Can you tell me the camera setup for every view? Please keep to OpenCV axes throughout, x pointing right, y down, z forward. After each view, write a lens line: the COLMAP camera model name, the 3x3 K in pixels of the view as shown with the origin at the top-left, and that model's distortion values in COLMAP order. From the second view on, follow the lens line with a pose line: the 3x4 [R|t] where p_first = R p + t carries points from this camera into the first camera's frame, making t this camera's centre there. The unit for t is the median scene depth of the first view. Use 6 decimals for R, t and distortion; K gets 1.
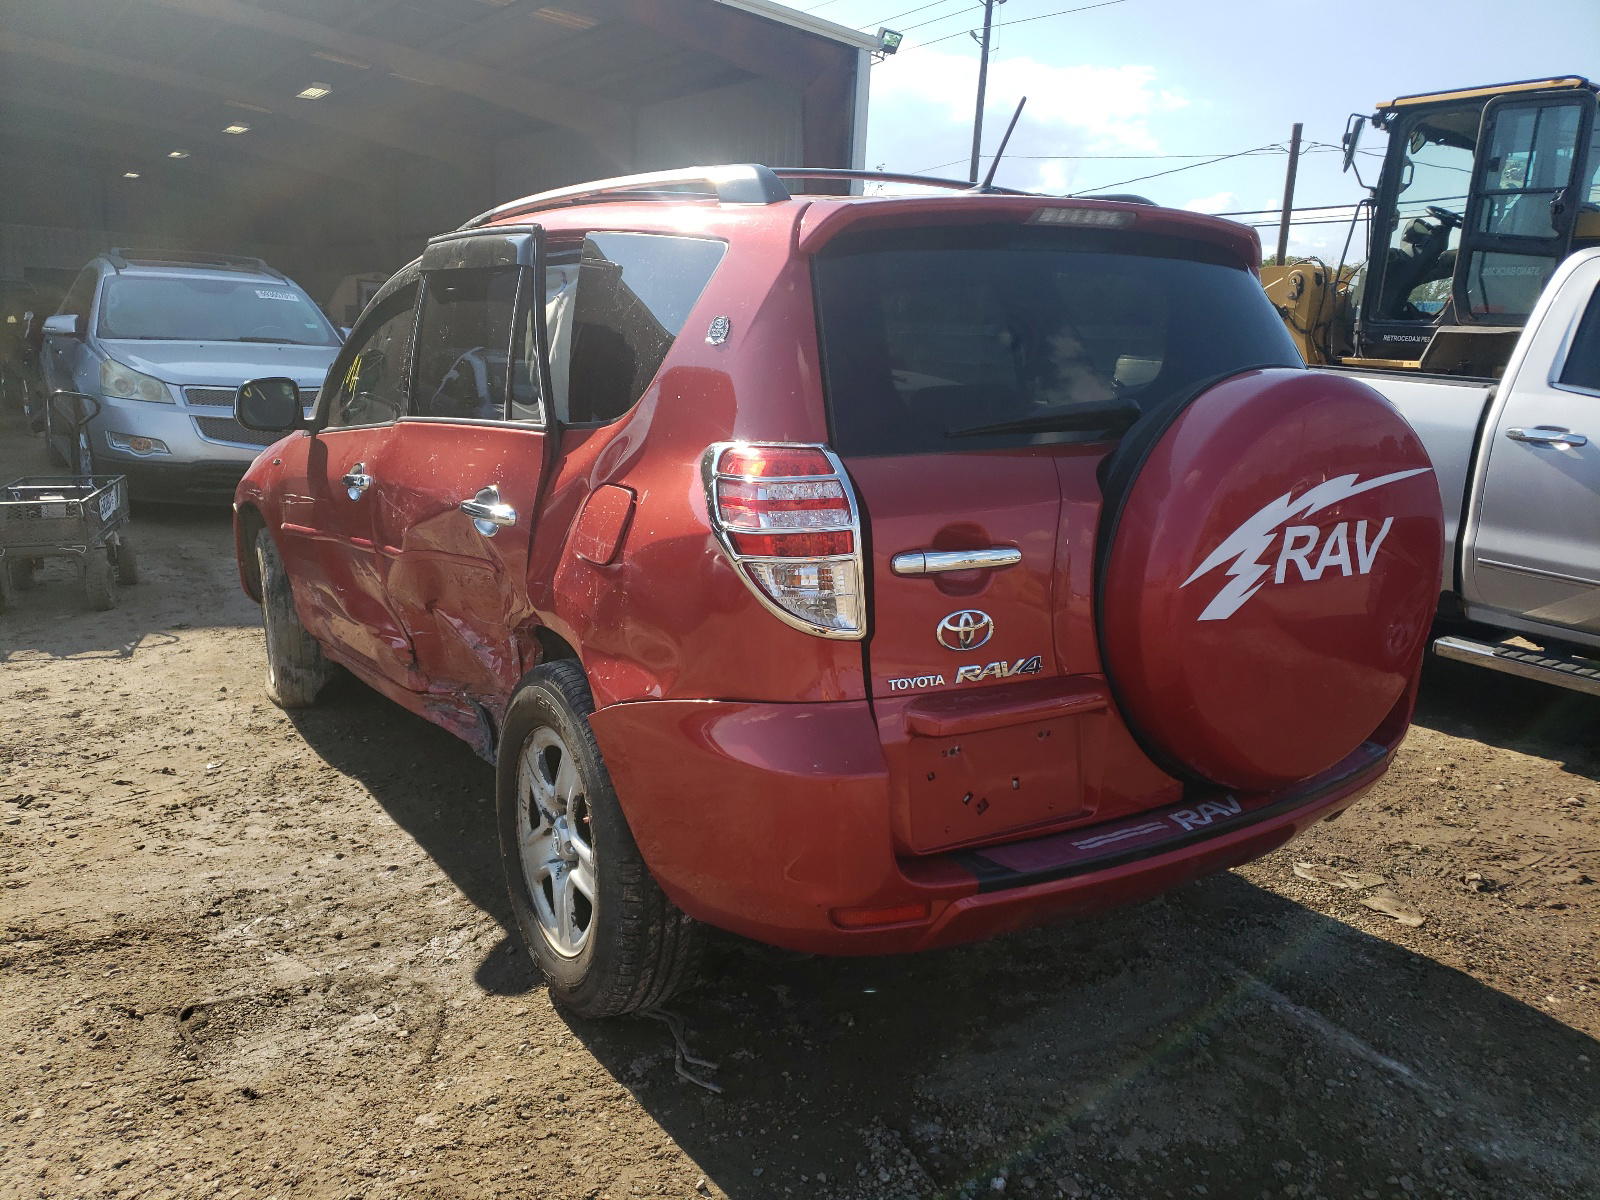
lens RADIAL K [[1214.0, 0, 800.0], [0, 1214.0, 600.0], [0, 0, 1]] dist [0.009316, 0.004254]
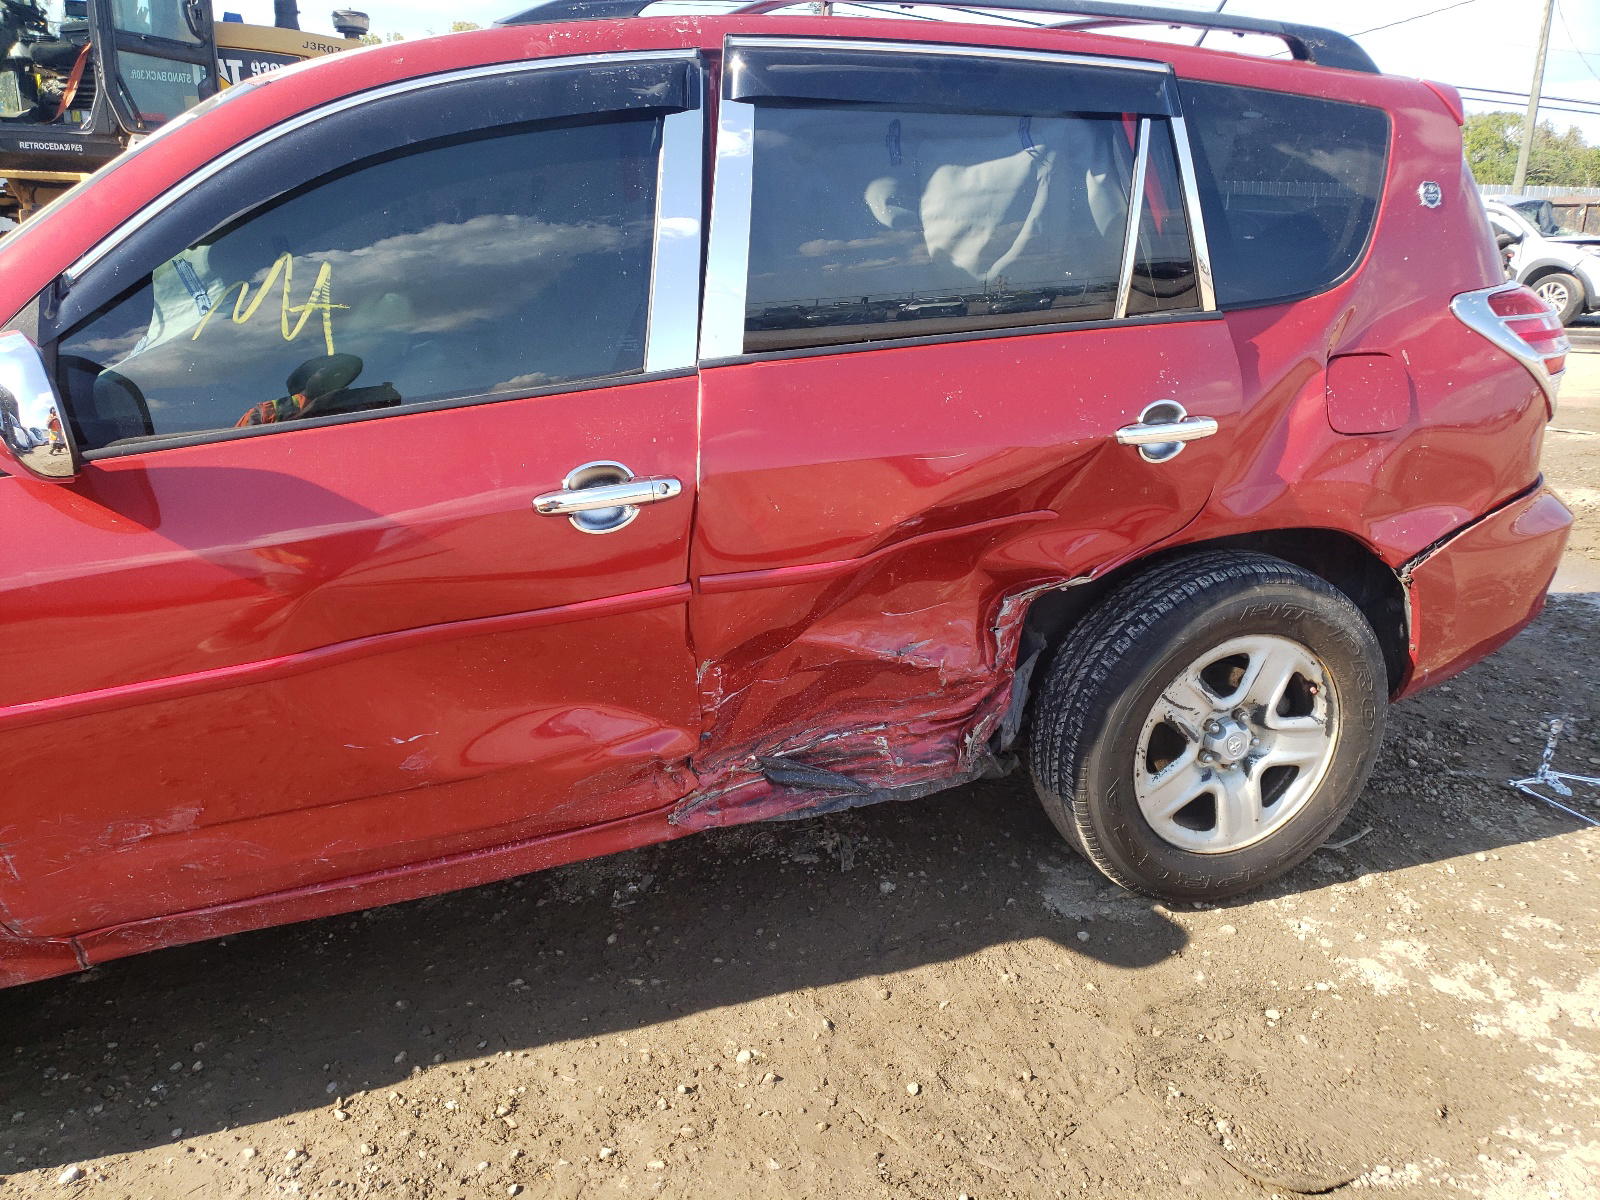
lens RADIAL K [[1214.0, 0, 800.0], [0, 1214.0, 600.0], [0, 0, 1]] dist [0.009316, 0.004254]
pose [[0.239997, -0.327571, 0.913837, -0.265111], [0.184803, 0.939552, 0.288255, -0.057419], [-0.953021, 0.099699, 0.286026, 0.248179]]
